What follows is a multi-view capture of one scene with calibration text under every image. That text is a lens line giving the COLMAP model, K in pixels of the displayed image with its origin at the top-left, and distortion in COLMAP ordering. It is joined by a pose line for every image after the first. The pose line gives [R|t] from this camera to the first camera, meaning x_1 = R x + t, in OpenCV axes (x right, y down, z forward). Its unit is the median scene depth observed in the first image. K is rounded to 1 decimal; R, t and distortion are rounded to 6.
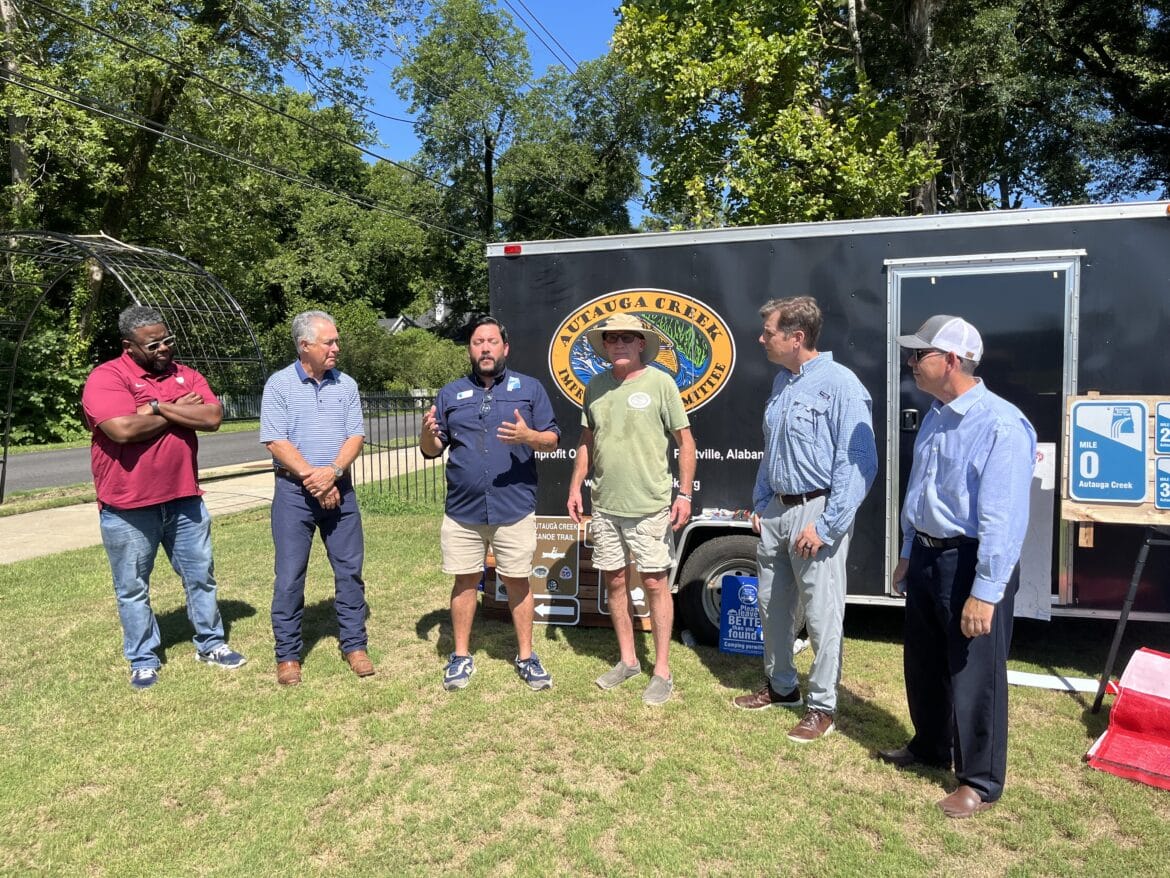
lens RADIAL K [[886.4, 0, 584.8], [0, 886.4, 444.7], [0, 0, 1]] dist [0.062083, -0.079187]
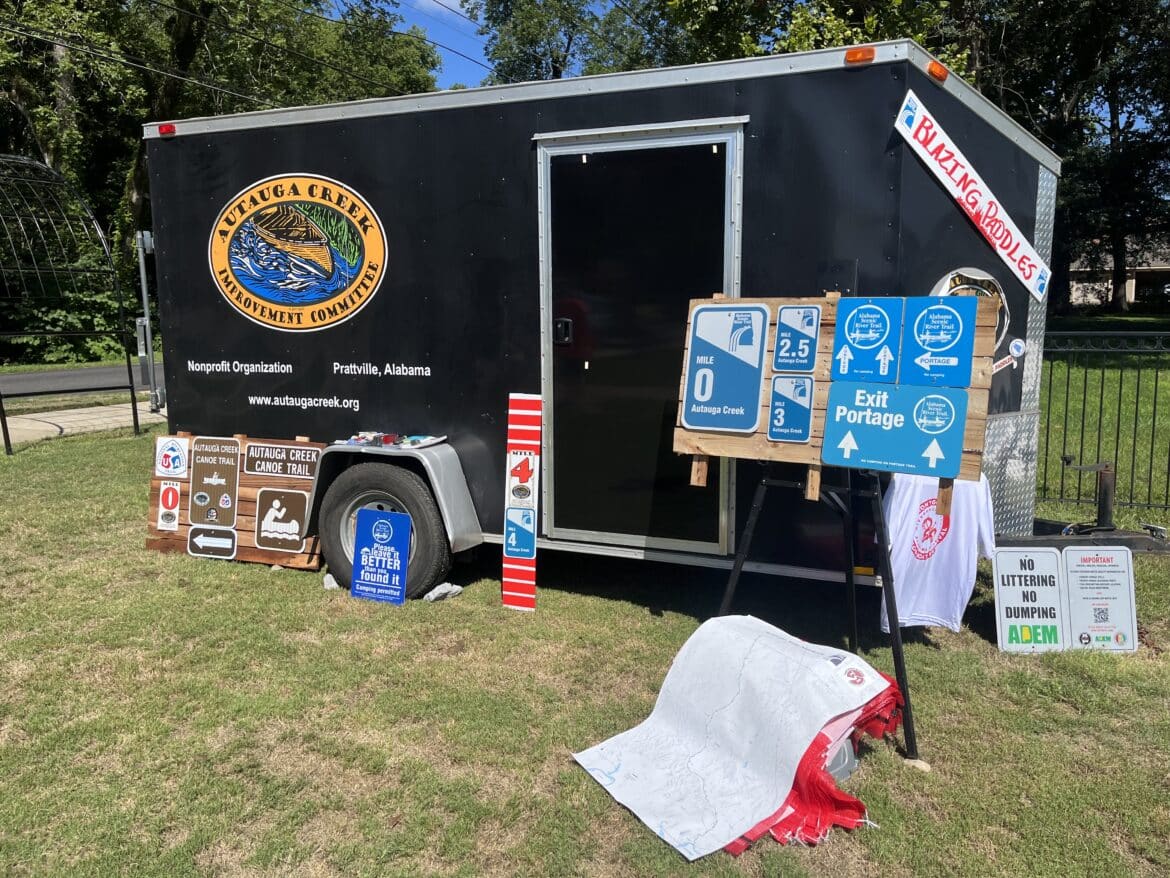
lens RADIAL K [[886.4, 0, 597.0], [0, 886.4, 429.2], [0, 0, 1]] dist [0.062083, -0.079187]
pose [[0.994457, 0.025001, -0.102125, 0.442962], [-0.019242, 0.998189, 0.056996, 0.015266], [0.103365, -0.054715, 0.993137, 0.159344]]
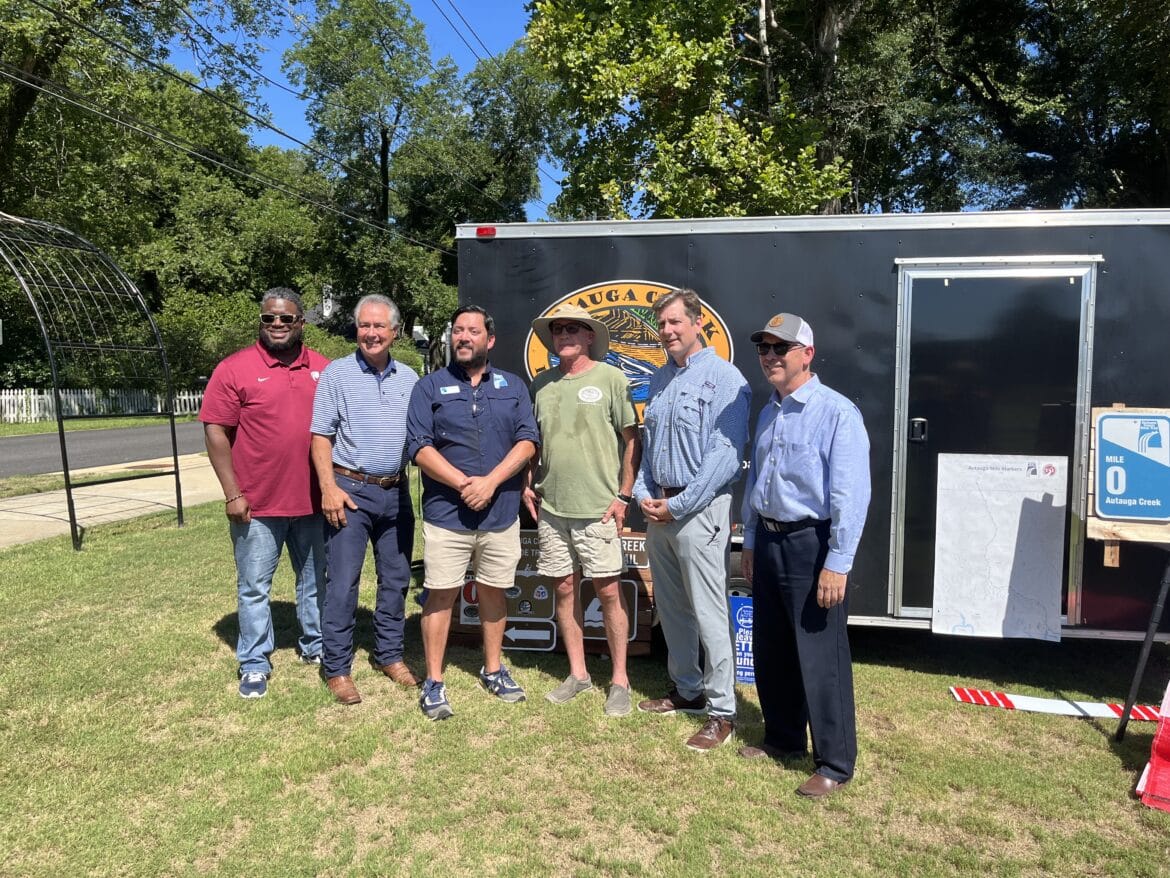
lens RADIAL K [[886.4, 0, 583.8], [0, 886.4, 443.2], [0, 0, 1]] dist [0.062083, -0.079187]
pose [[0.991992, 0.015433, 0.125354, -0.094836], [-0.014705, 0.999869, -0.006727, -0.001747], [-0.125442, 0.004830, 0.992089, 0.101861]]
